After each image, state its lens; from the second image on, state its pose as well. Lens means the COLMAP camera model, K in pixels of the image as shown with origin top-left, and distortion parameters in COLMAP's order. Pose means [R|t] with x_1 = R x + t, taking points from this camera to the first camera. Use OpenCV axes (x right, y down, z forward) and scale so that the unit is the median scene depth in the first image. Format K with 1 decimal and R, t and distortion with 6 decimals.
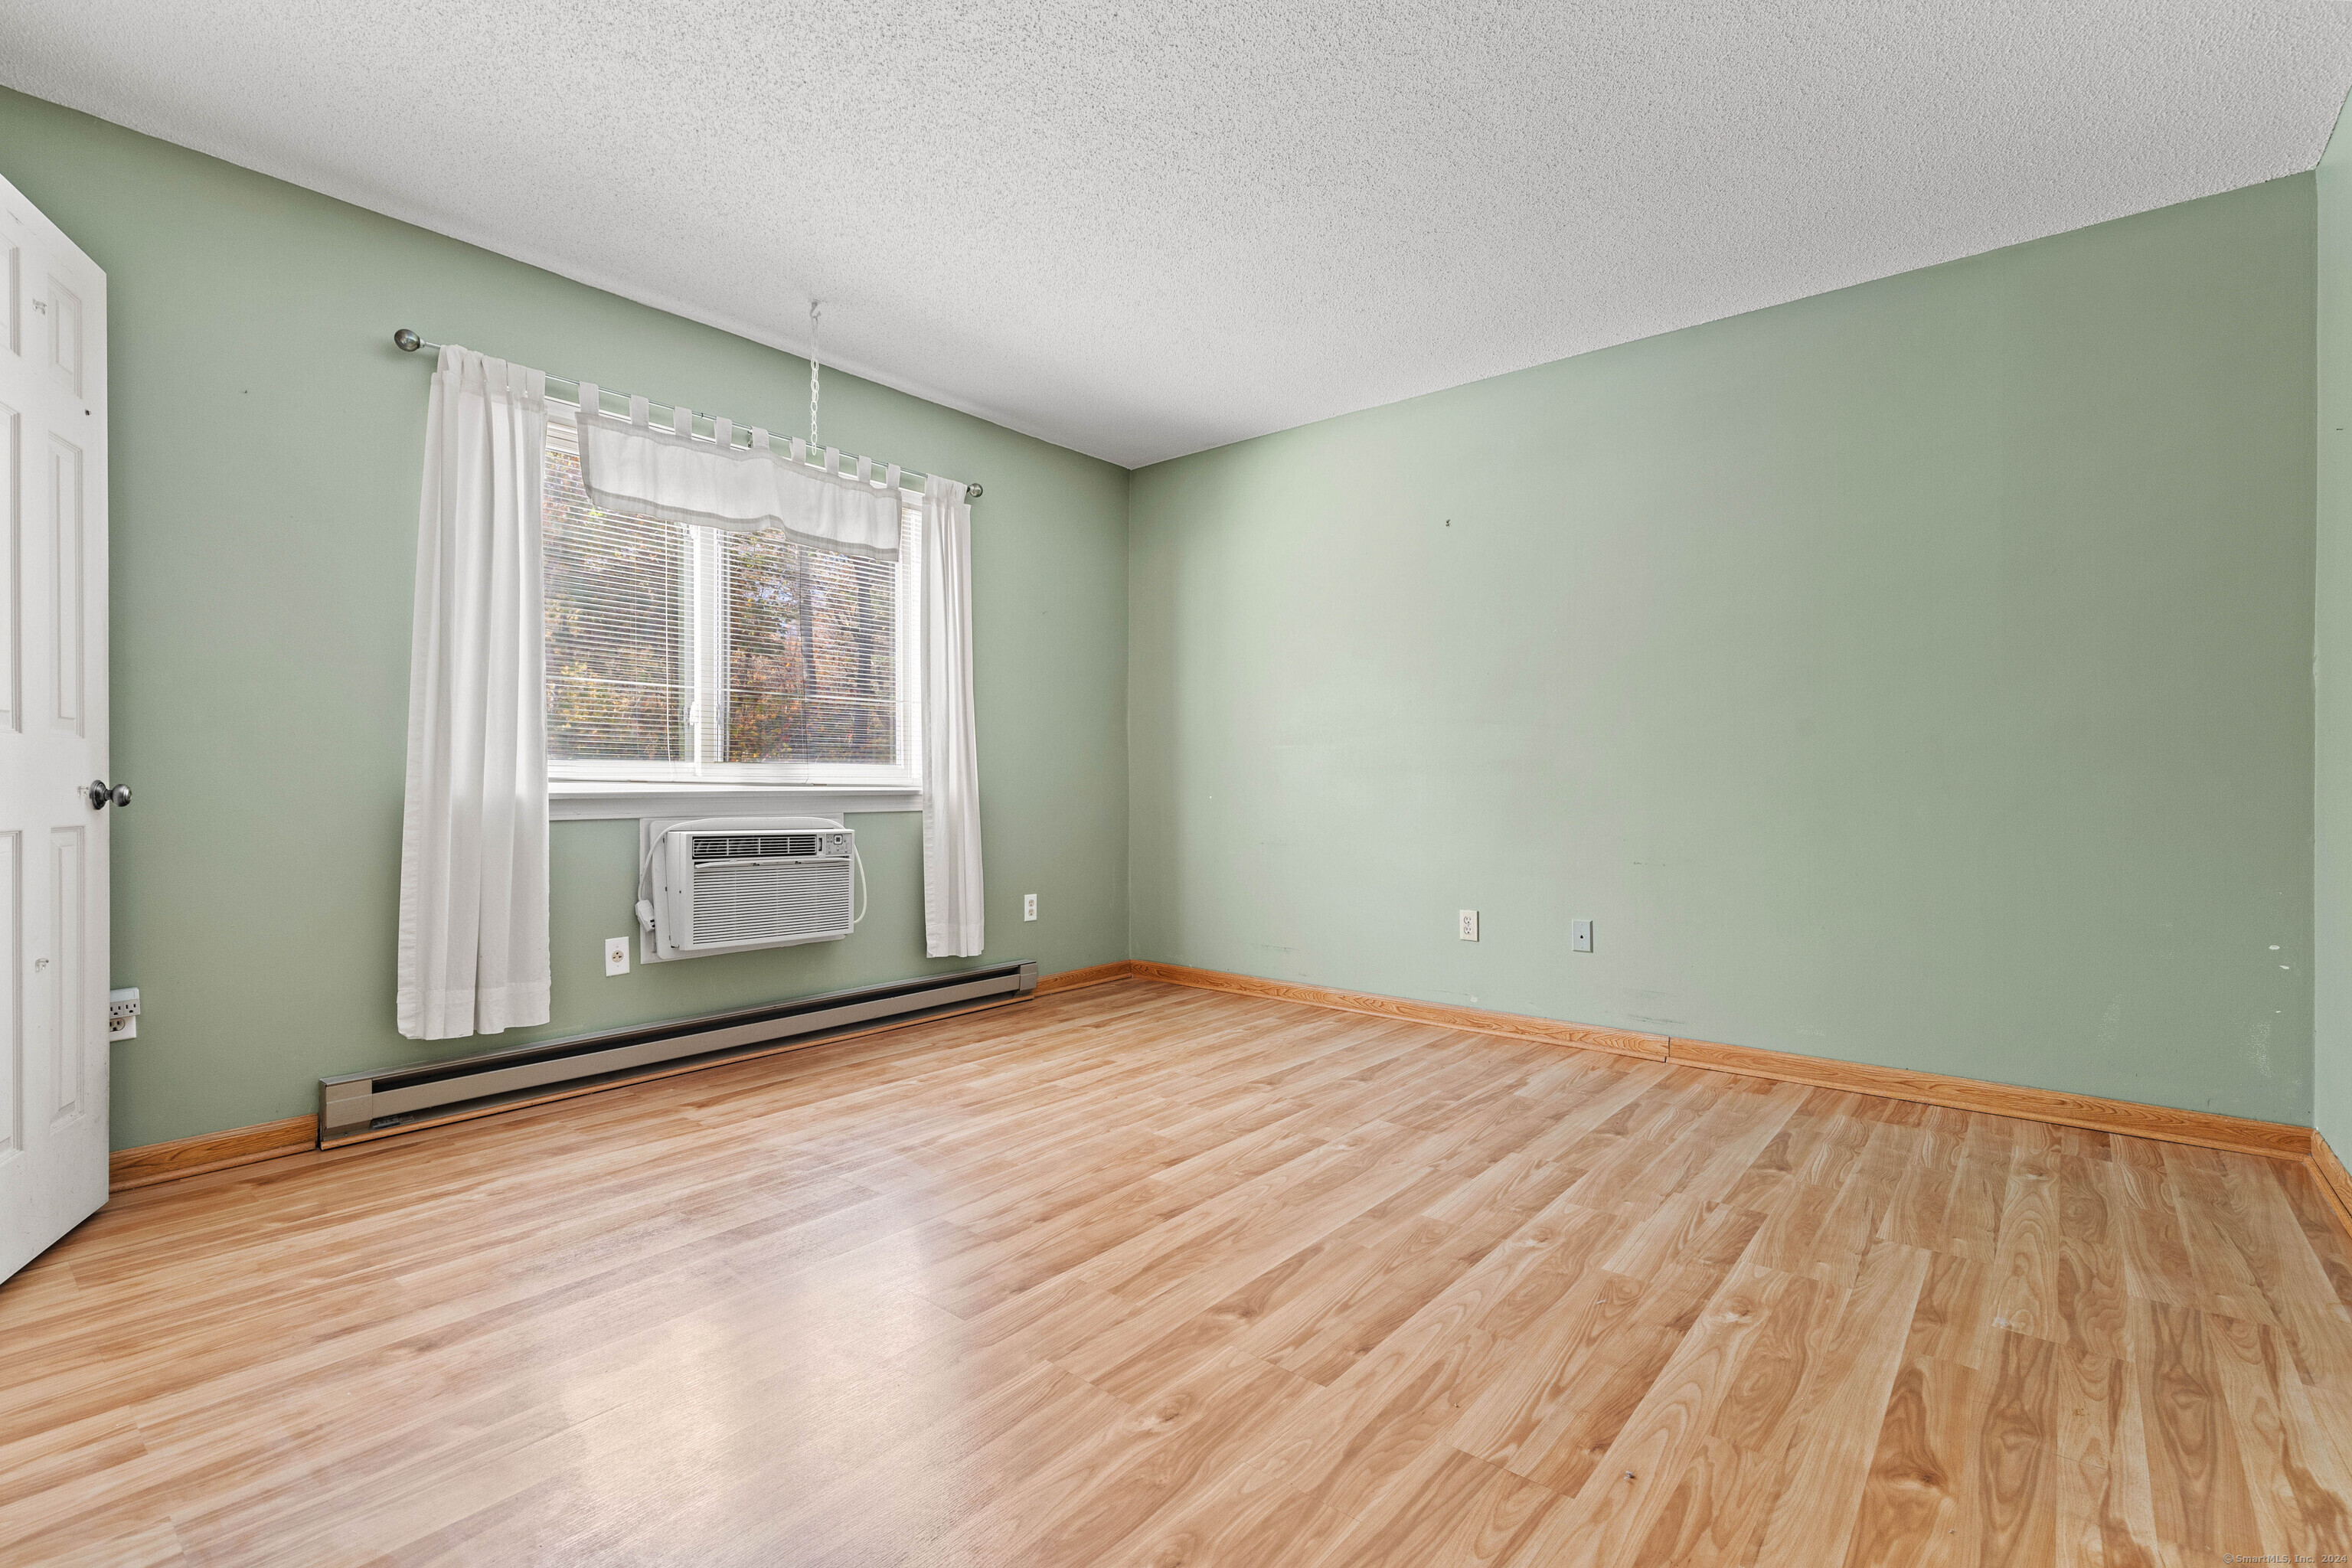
lens RADIAL K [[1066.6, 0, 1176.5], [0, 1066.6, 788.7], [0, 0, 1]] dist [0.013587, -0.003371]
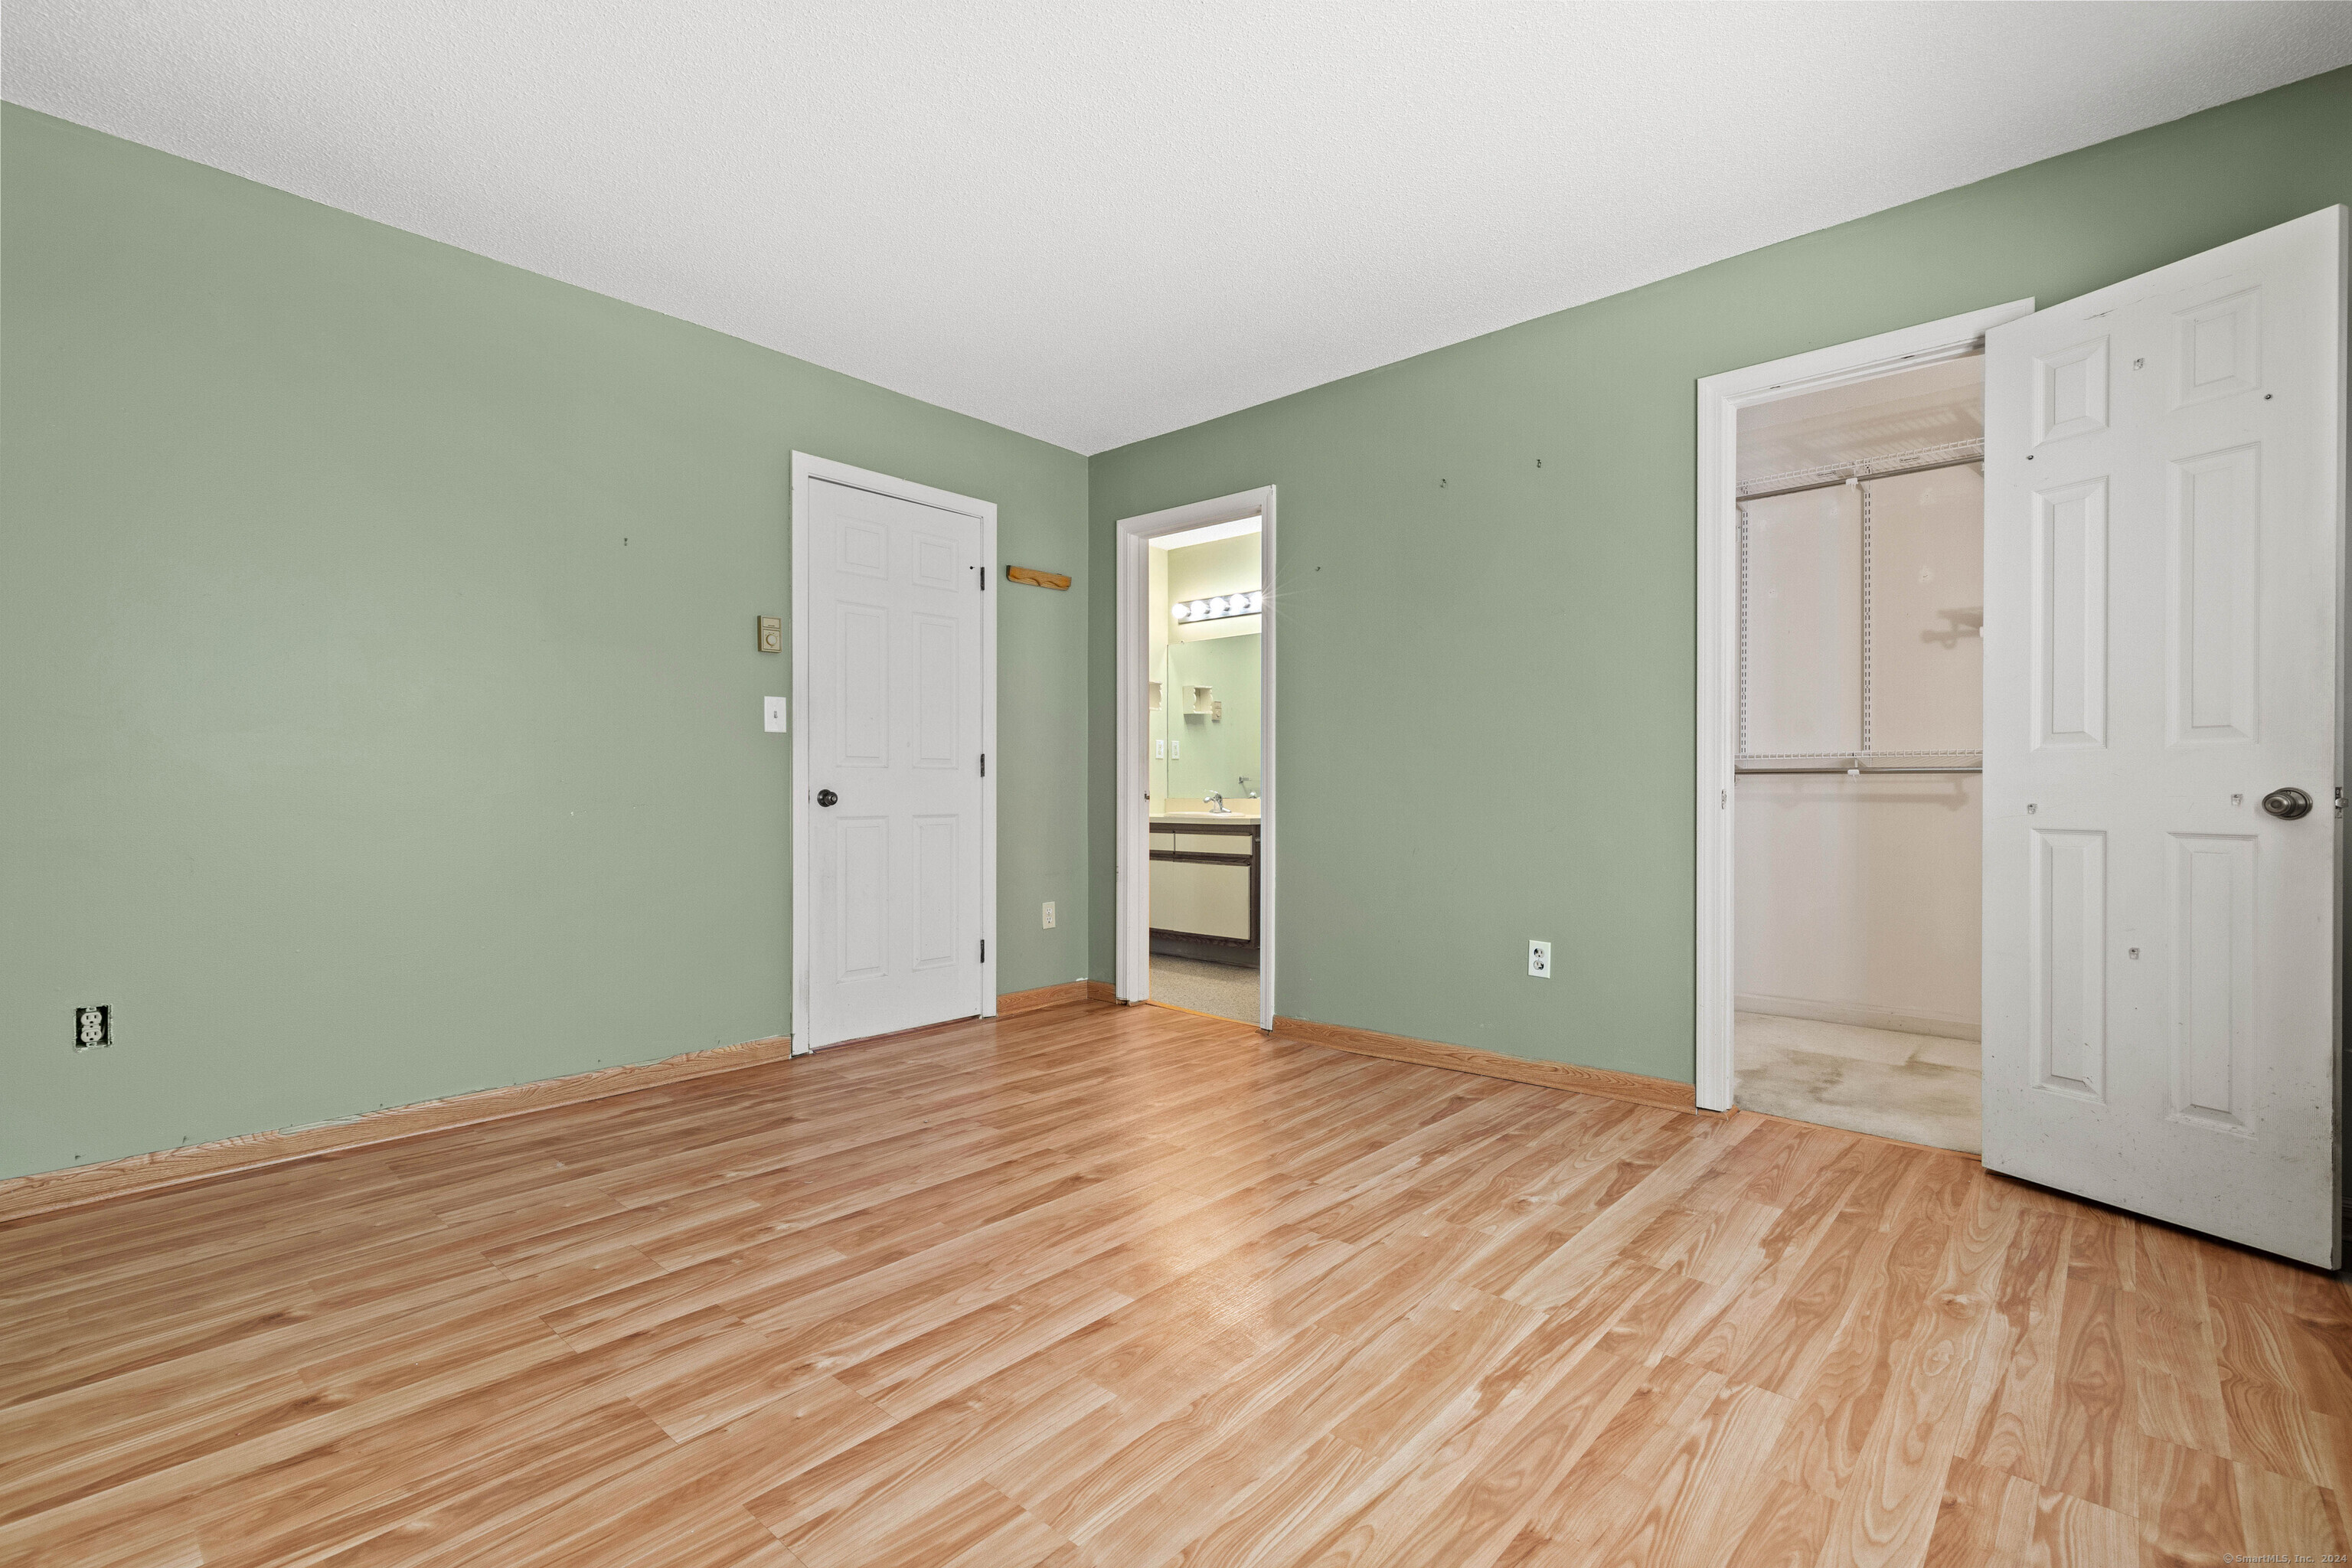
lens RADIAL K [[1066.6, 0, 1177.7], [0, 1066.6, 785.3], [0, 0, 1]] dist [0.013587, -0.003371]
pose [[-0.999220, 0.002365, 0.039414, -0.092175], [0.002378, 0.999997, 0.000272, -0.010404], [-0.039413, 0.000365, -0.999223, 1.852958]]
